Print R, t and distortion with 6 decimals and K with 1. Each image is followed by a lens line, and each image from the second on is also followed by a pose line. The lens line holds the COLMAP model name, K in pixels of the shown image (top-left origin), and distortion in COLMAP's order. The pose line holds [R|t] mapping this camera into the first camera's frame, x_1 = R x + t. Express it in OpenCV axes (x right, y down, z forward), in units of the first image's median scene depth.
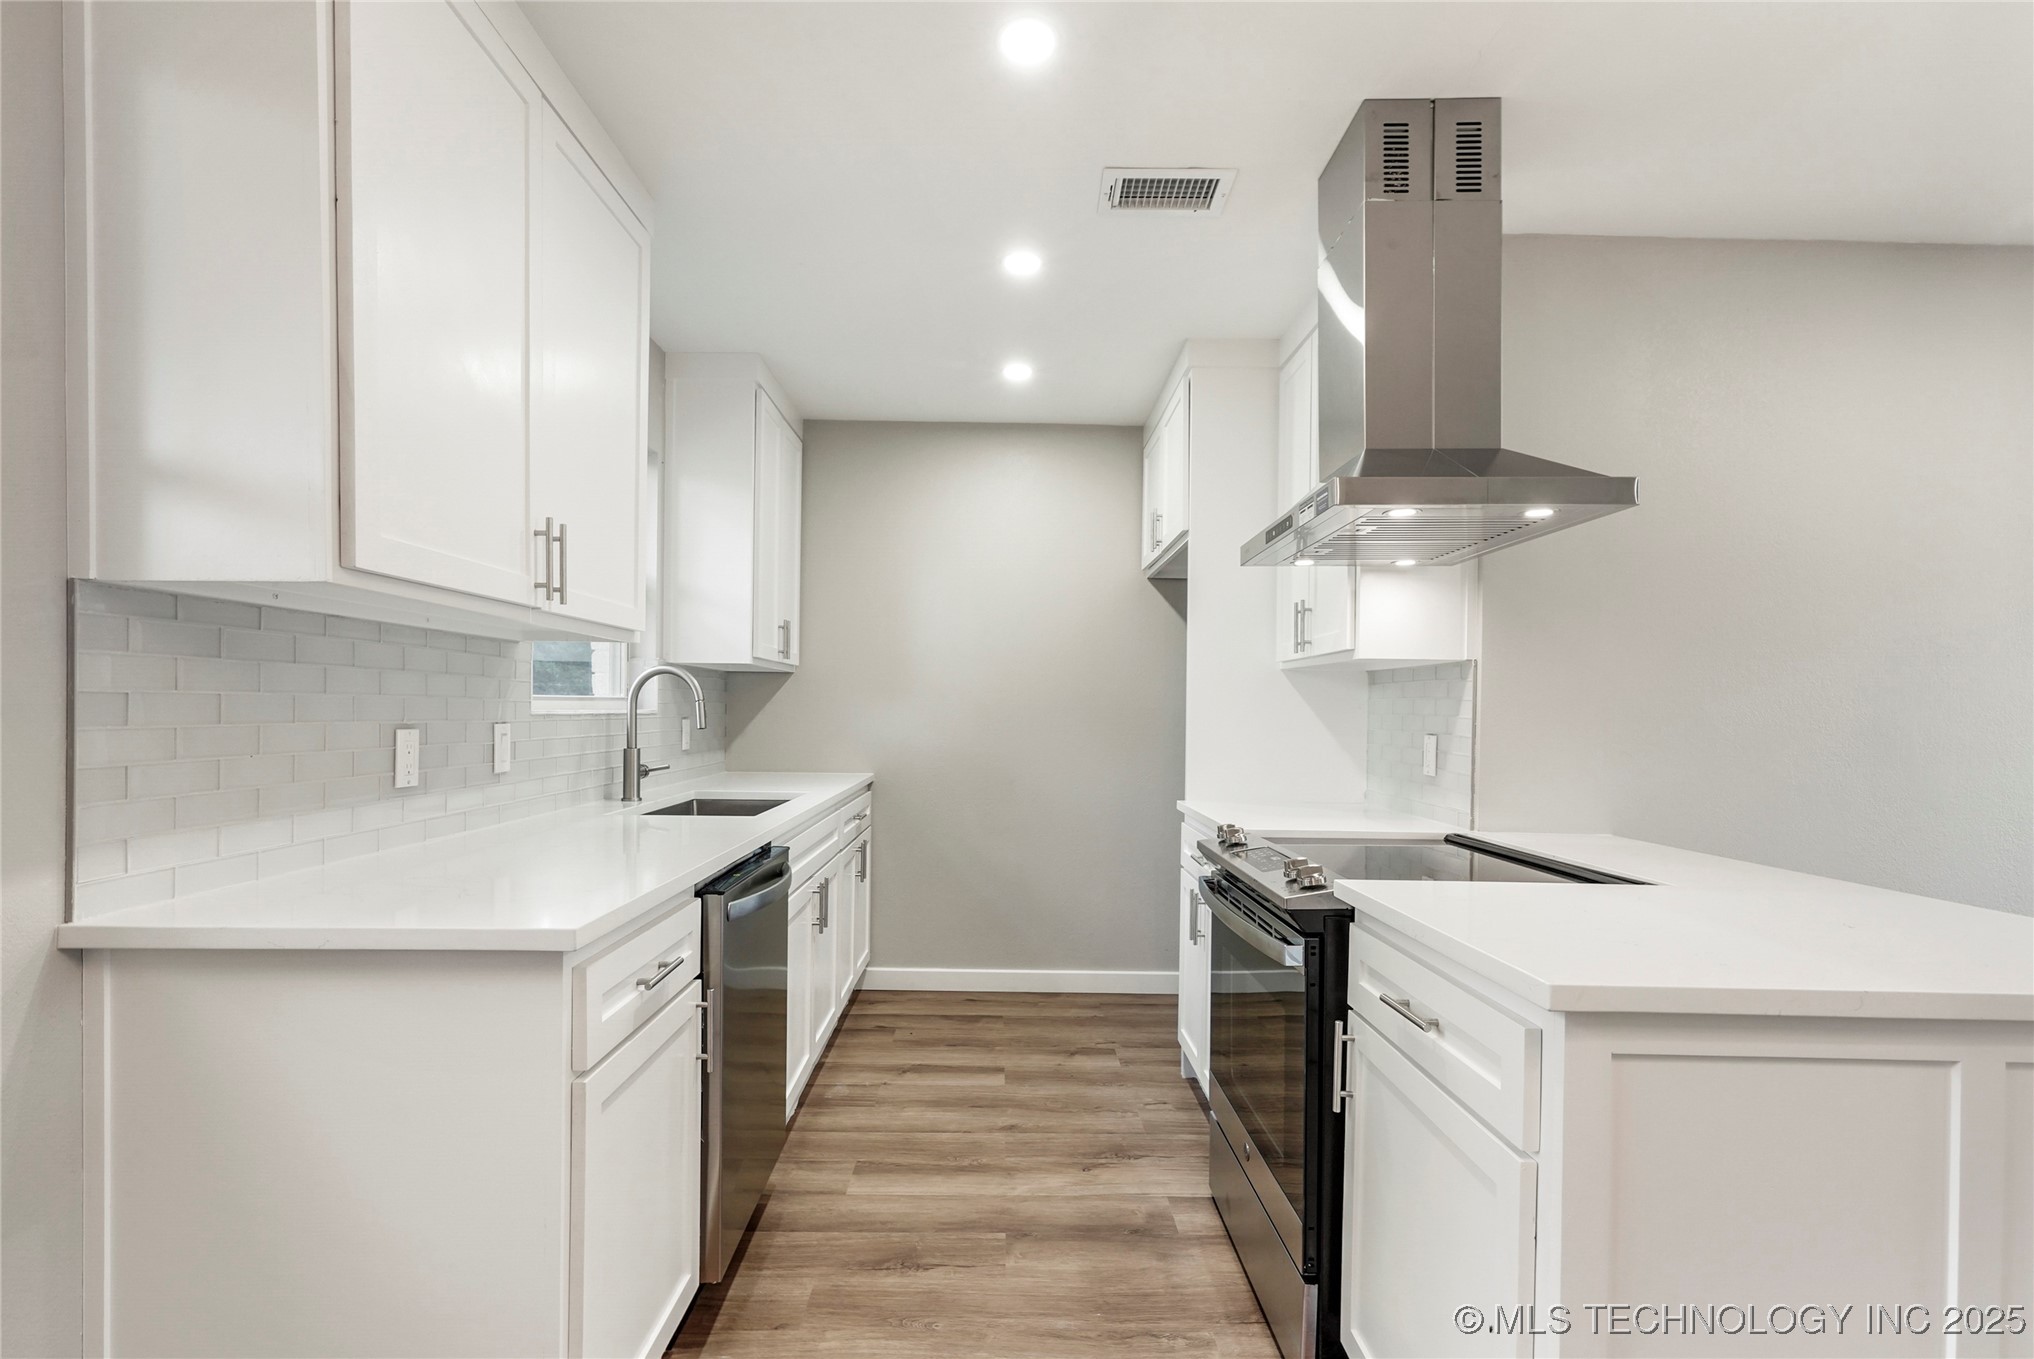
lens RADIAL K [[949.3, 0, 1020.1], [0, 949.3, 718.6], [0, 0, 1]] dist [-0.007242, 0.009038]
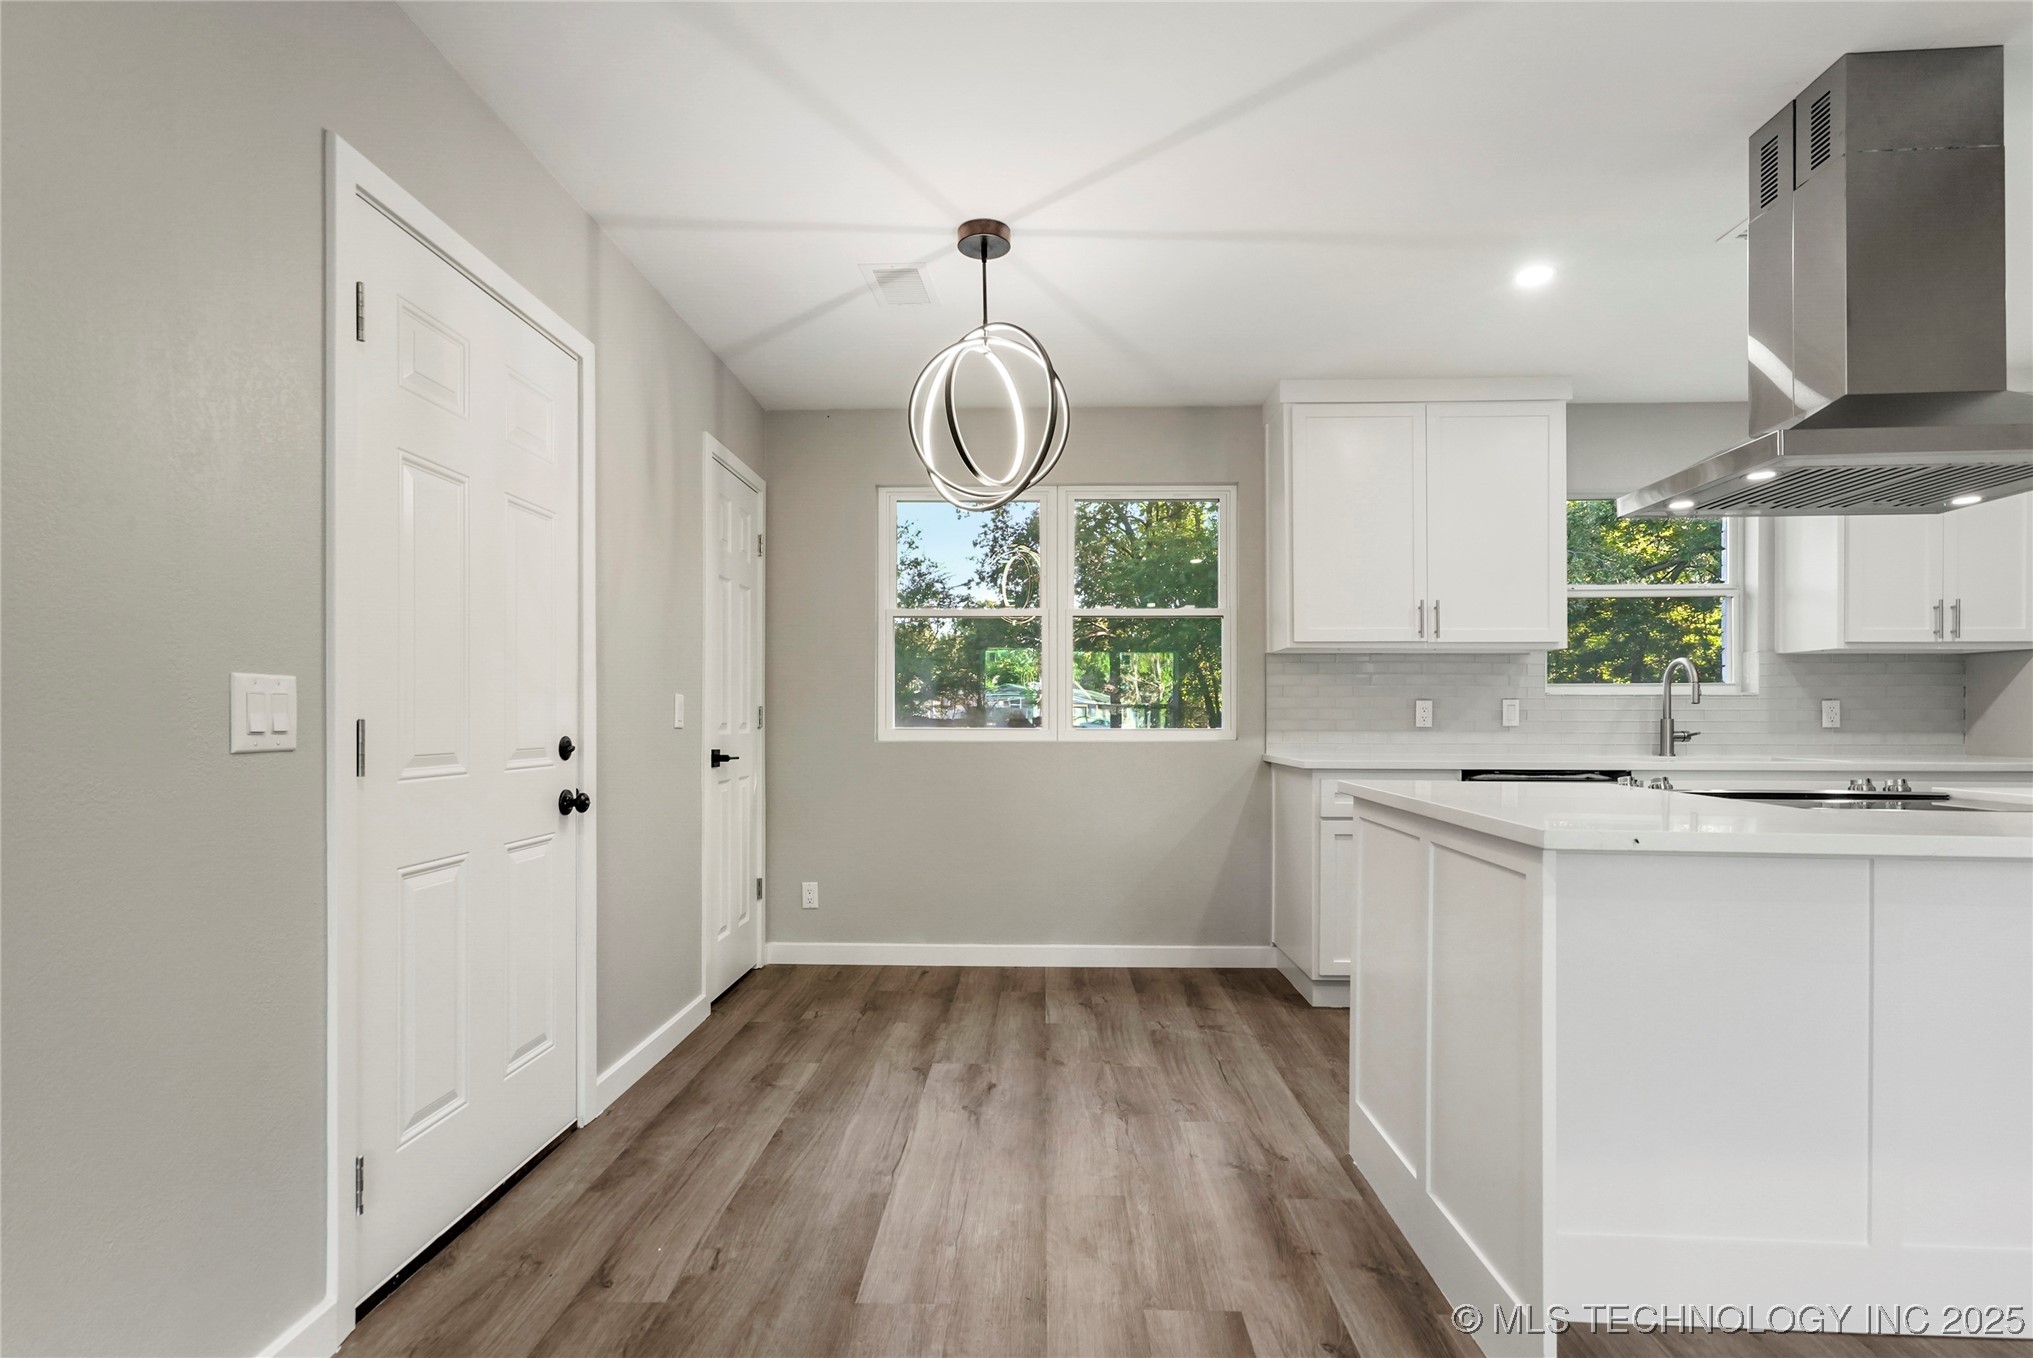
lens RADIAL K [[948.9, 0, 1008.1], [0, 948.9, 718.4], [0, 0, 1]] dist [-0.007242, 0.009038]
pose [[-0.059044, -0.006905, -0.998231, 1.575368], [-0.012955, 0.999897, -0.006151, 0.078187], [0.998171, 0.012569, -0.059128, 0.172242]]
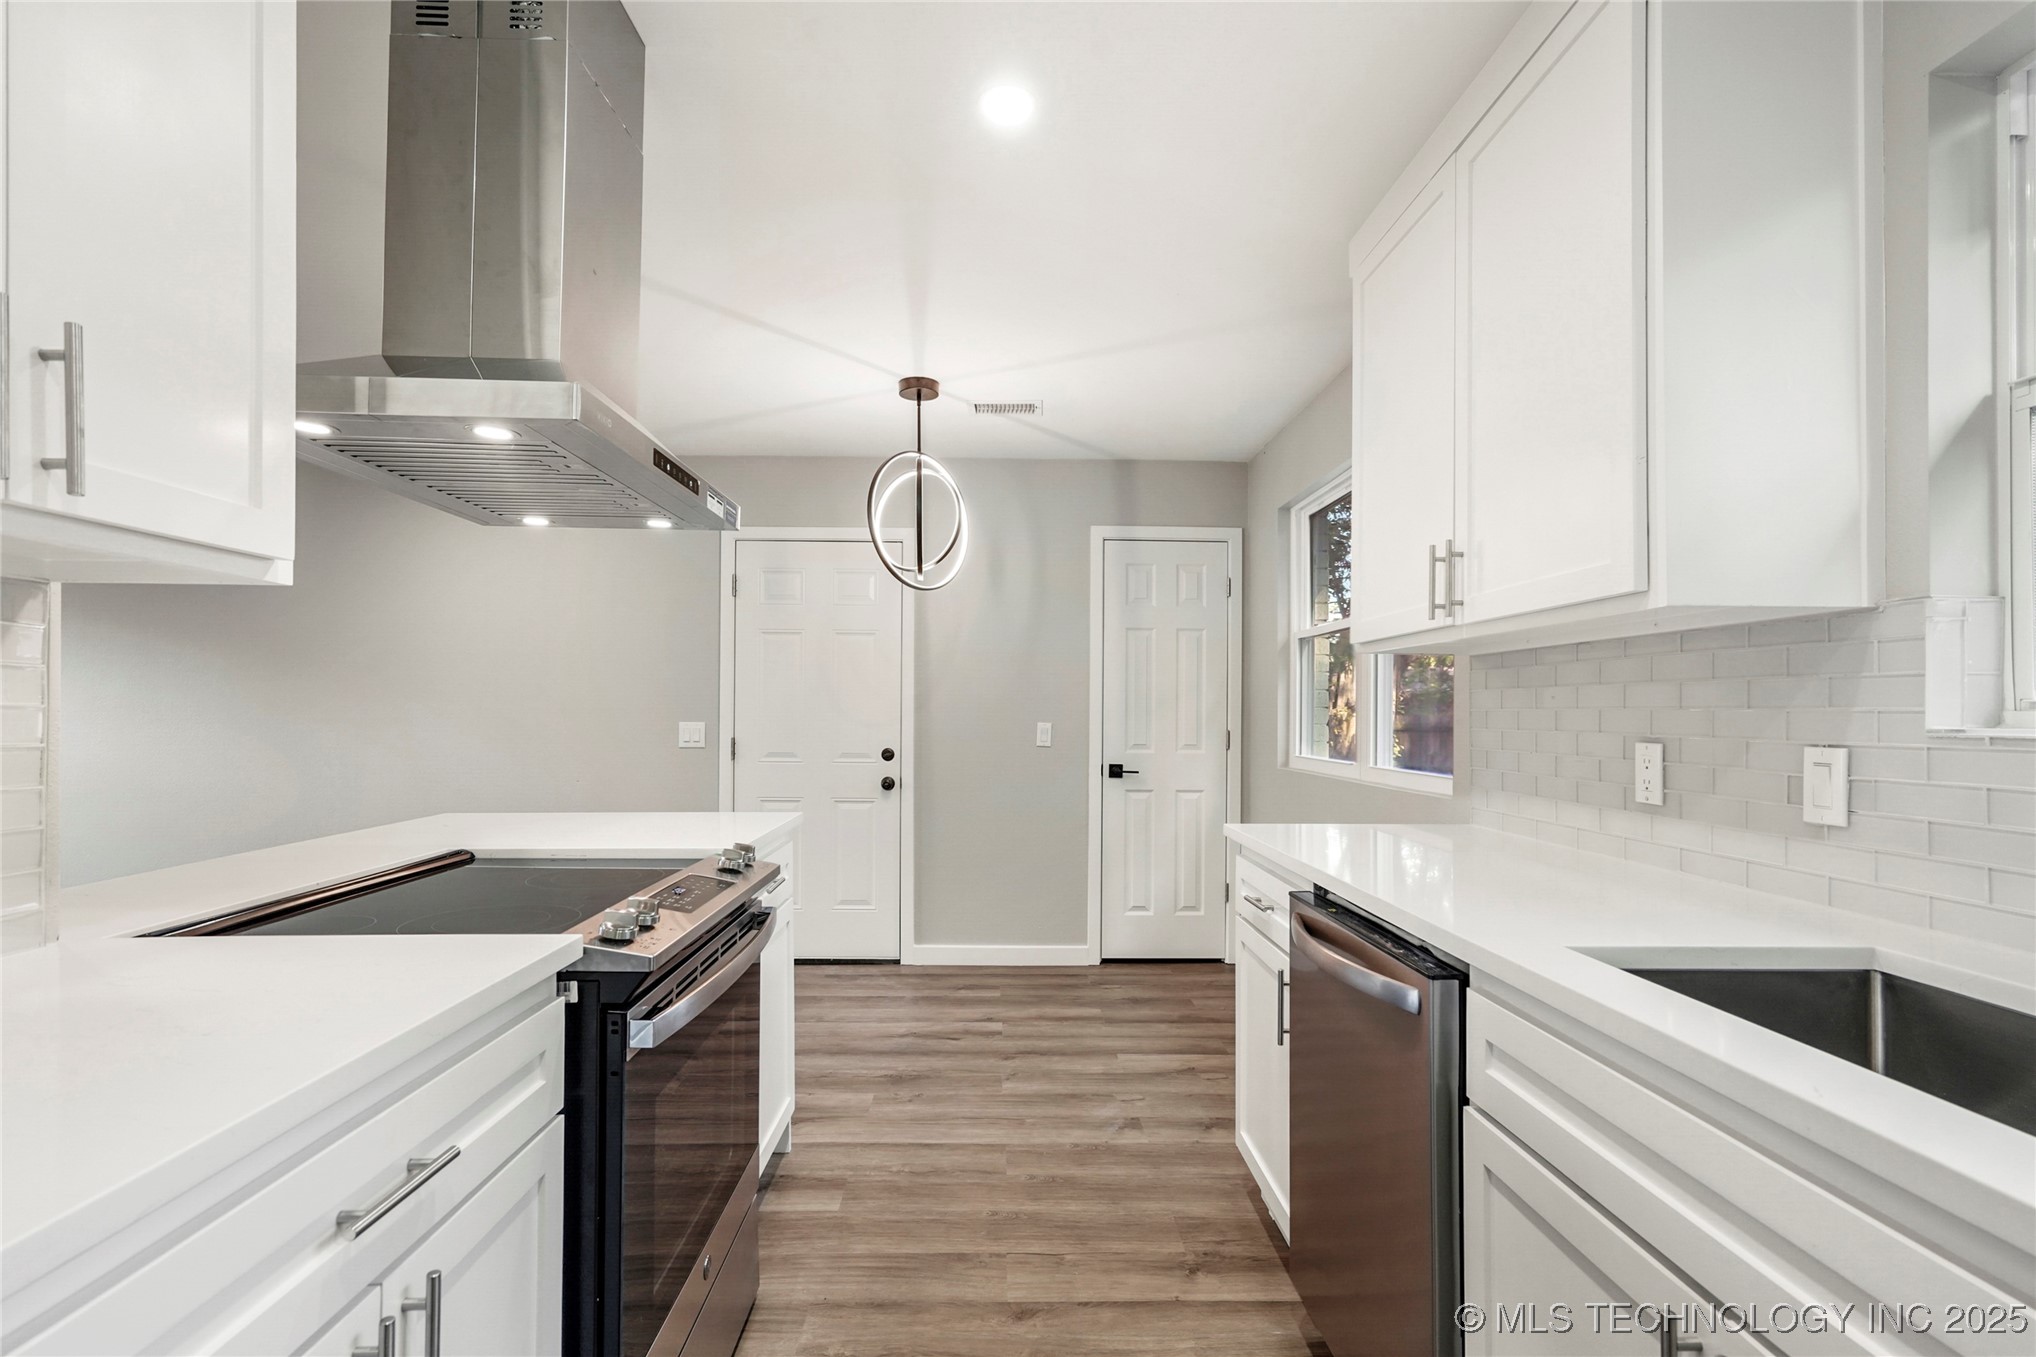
lens RADIAL K [[950.3, 0, 1026.2], [0, 950.3, 719.2], [0, 0, 1]] dist [-0.007242, 0.009038]
pose [[-0.999757, -0.019434, -0.010385, -0.014300], [-0.019586, 0.999699, 0.014755, -0.014336], [0.010095, 0.014955, -0.999837, 1.924330]]
